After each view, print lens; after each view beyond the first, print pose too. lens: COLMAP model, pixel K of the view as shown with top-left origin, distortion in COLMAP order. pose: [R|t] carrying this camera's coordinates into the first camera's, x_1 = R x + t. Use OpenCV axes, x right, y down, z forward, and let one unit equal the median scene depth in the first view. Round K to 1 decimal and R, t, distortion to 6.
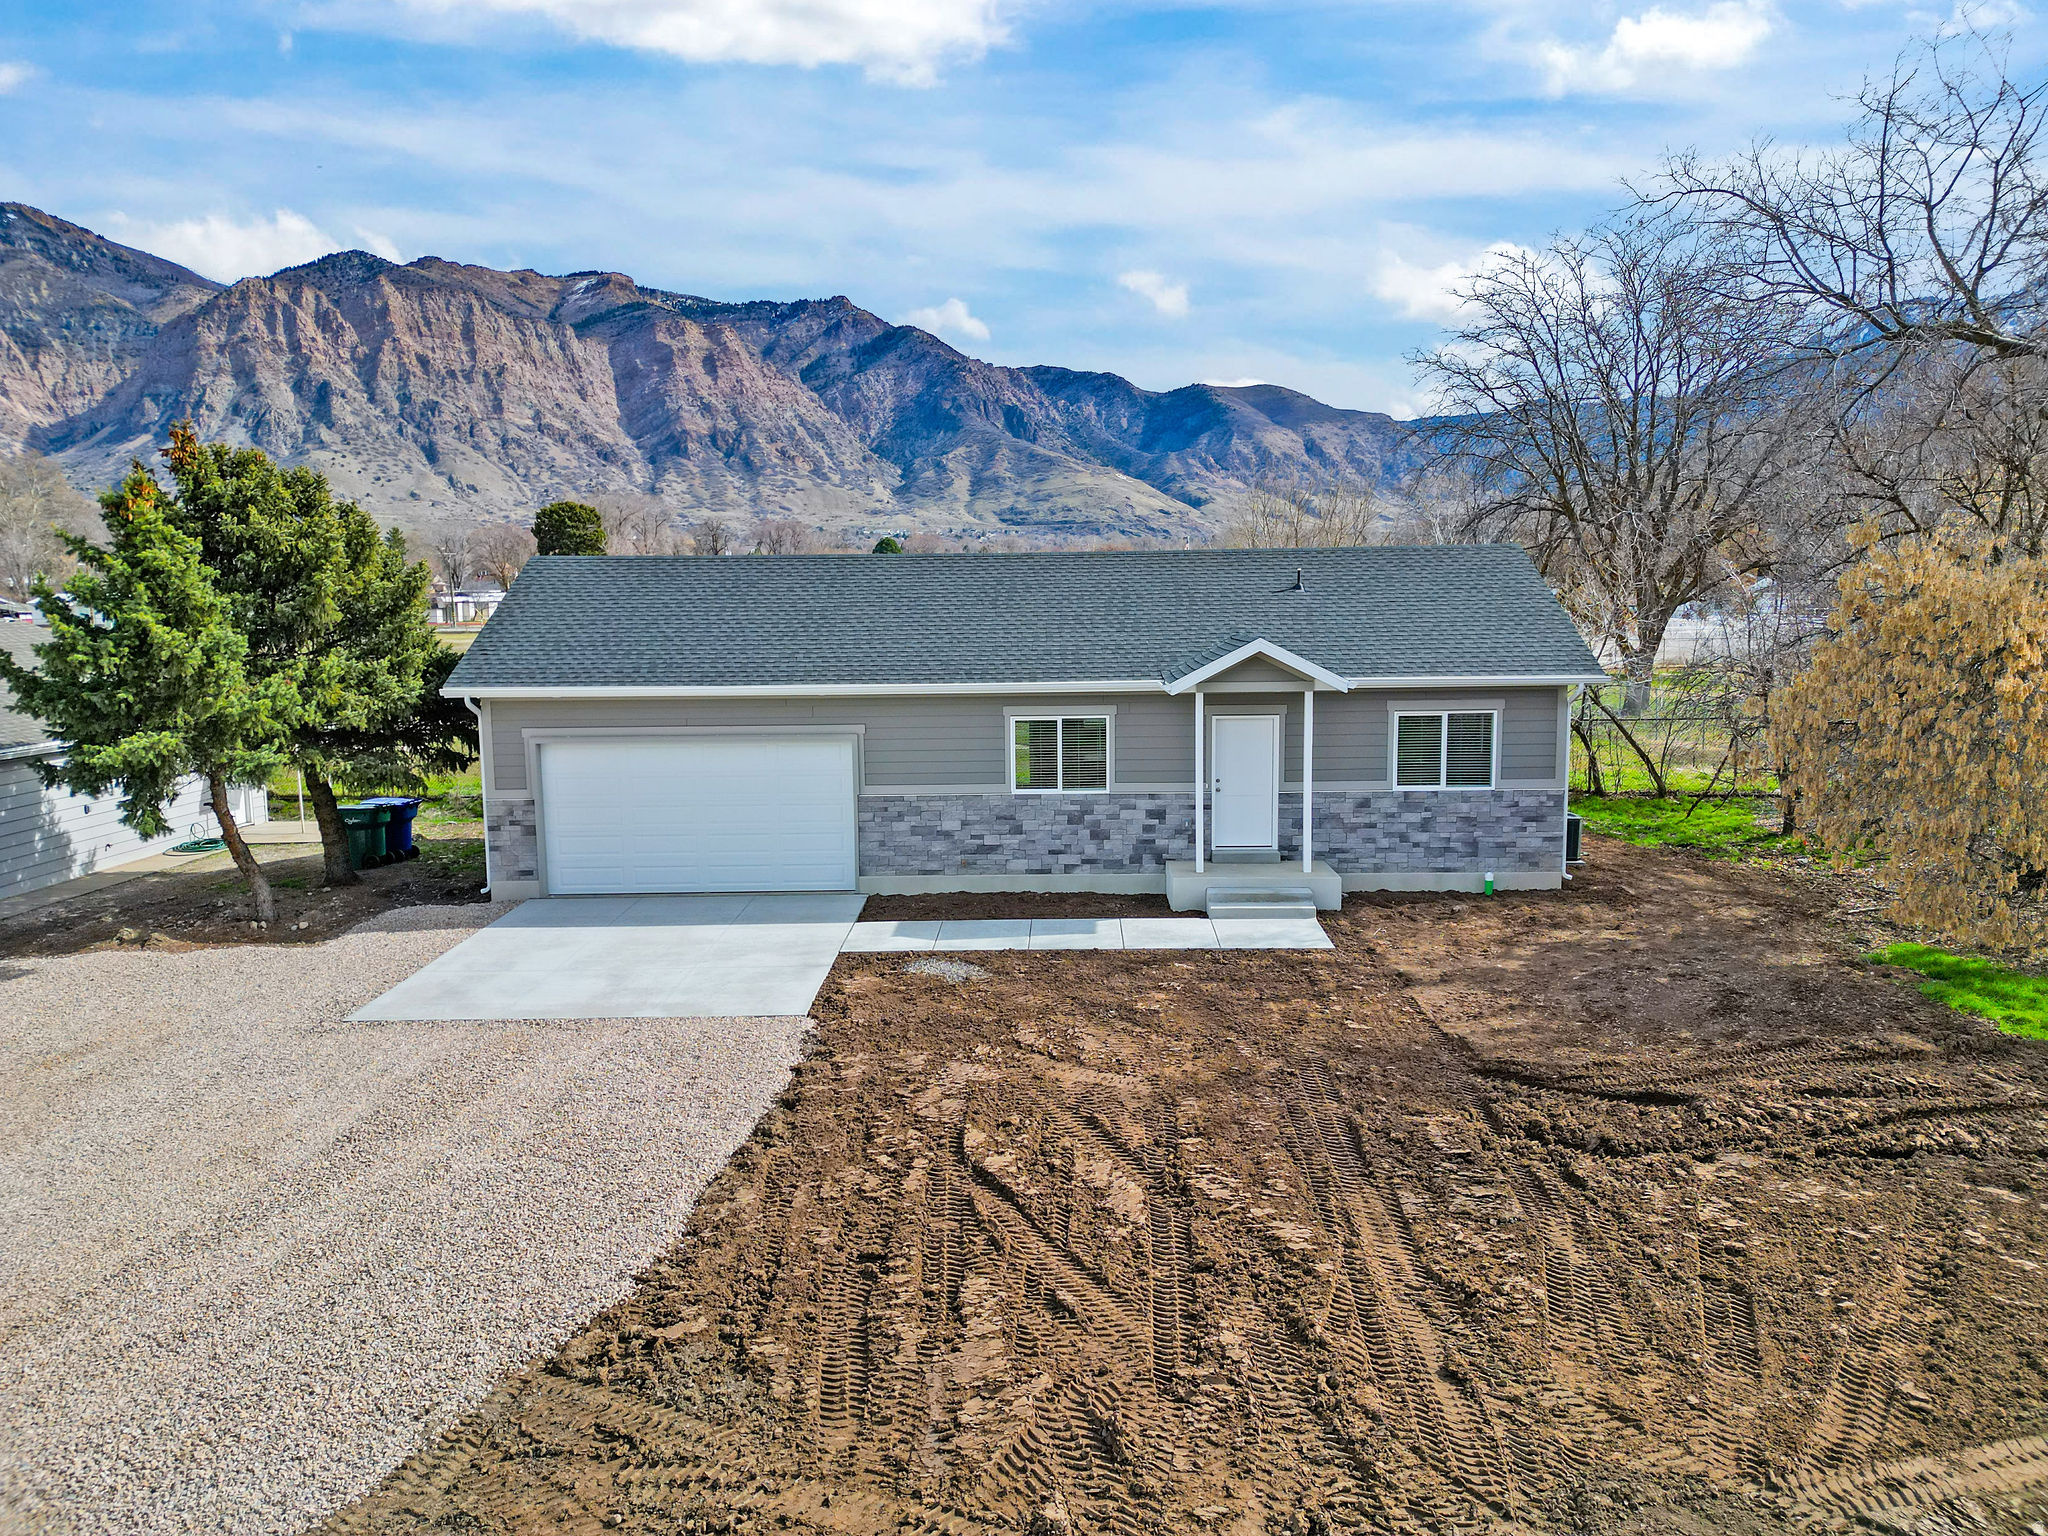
lens RADIAL K [[1426.3, 0, 1024.0], [0, 1426.3, 768.0], [0, 0, 1]] dist [0.074570, -0.071133]
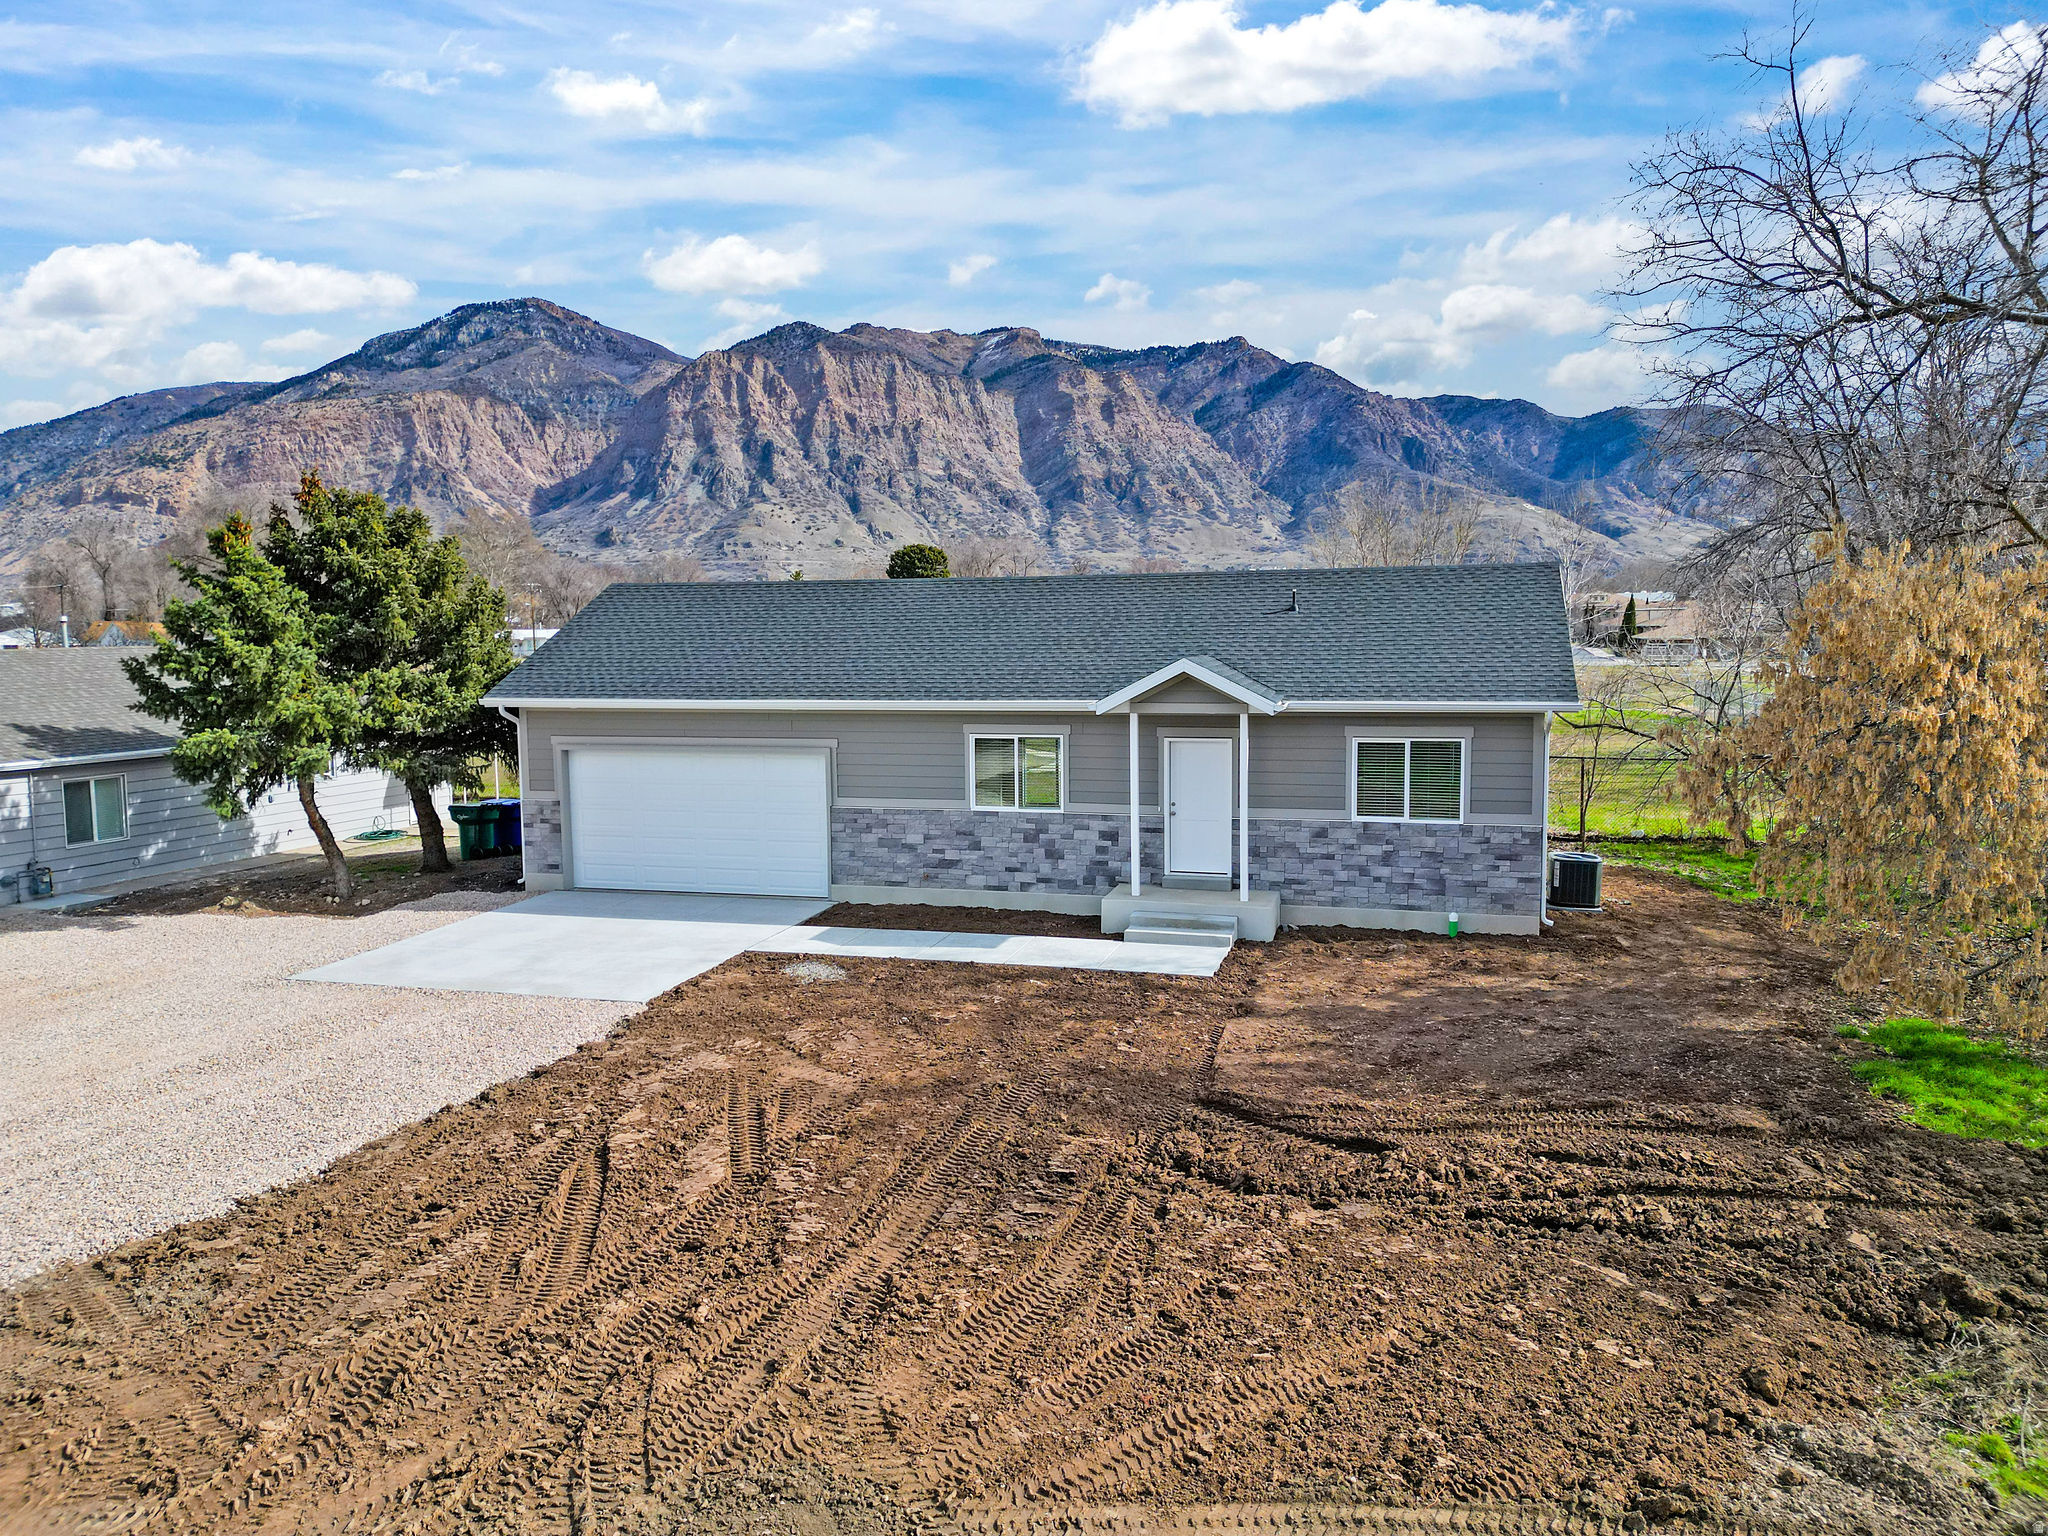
lens RADIAL K [[1424.4, 0, 1024.0], [0, 1424.4, 768.0], [0, 0, 1]] dist [0.079115, -0.072194]
pose [[0.964171, 0.027468, -0.263856, 0.330206], [-0.034306, 0.999184, -0.021341, 0.009382], [0.263054, 0.029629, 0.964326, 0.030217]]
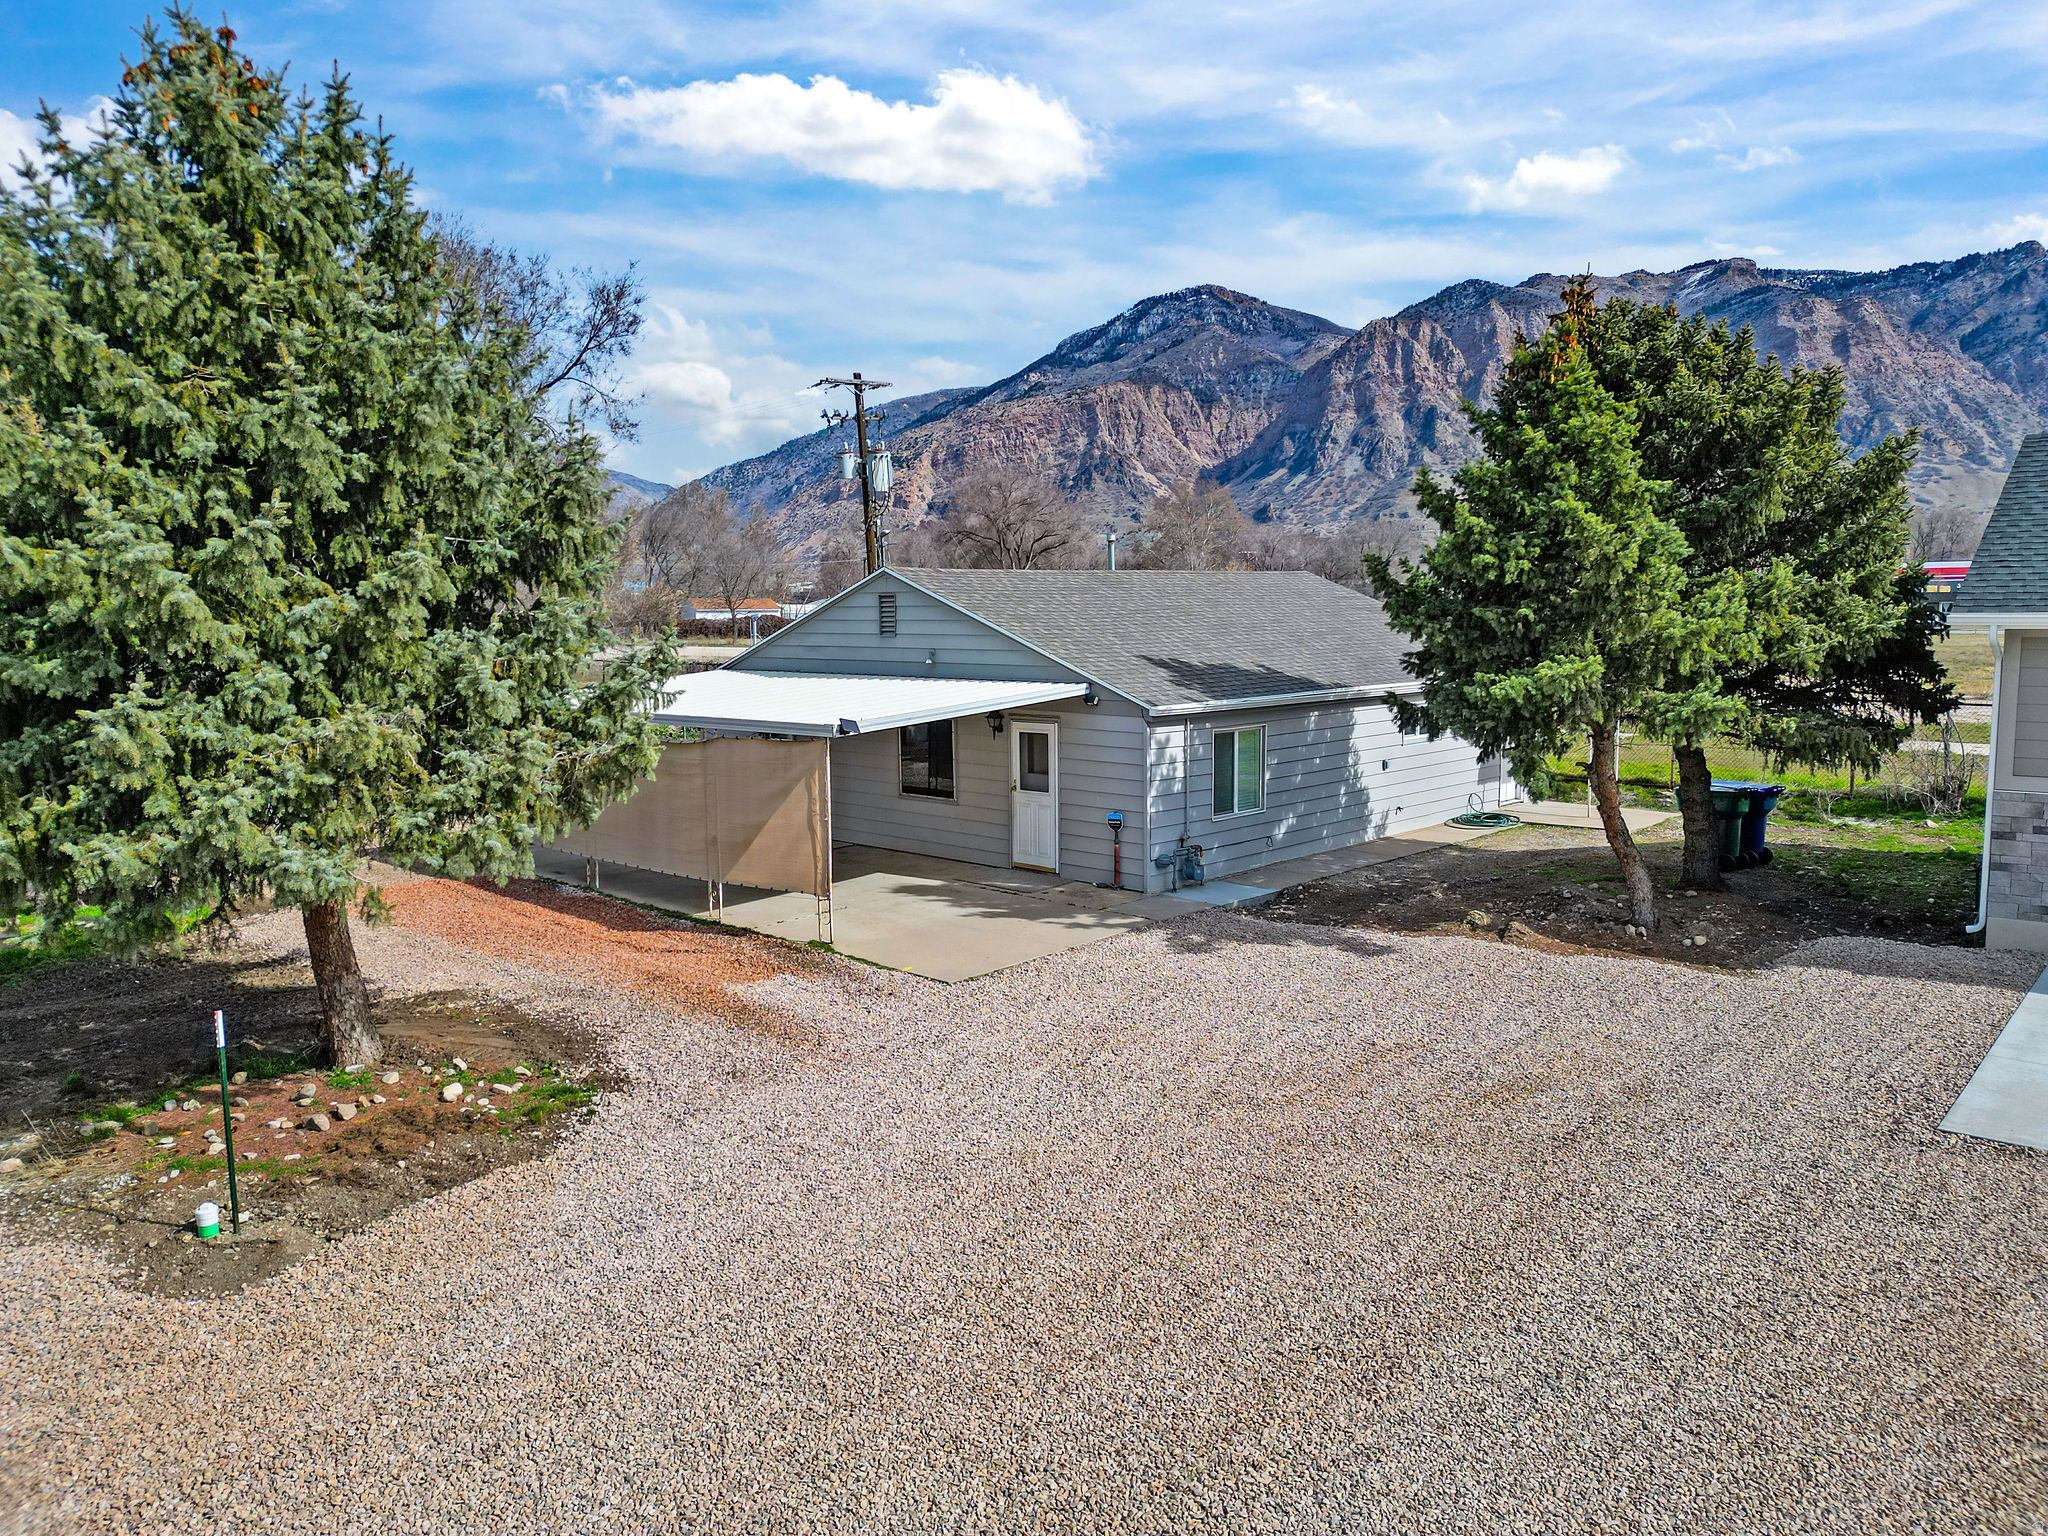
lens RADIAL K [[1426.3, 0, 1024.0], [0, 1426.3, 768.0], [0, 0, 1]] dist [0.074570, -0.071133]
pose [[0.758957, 0.073910, -0.646932, -0.316838], [-0.078727, 0.996664, 0.021505, 0.036613], [0.646364, 0.034609, 0.762244, 0.246295]]
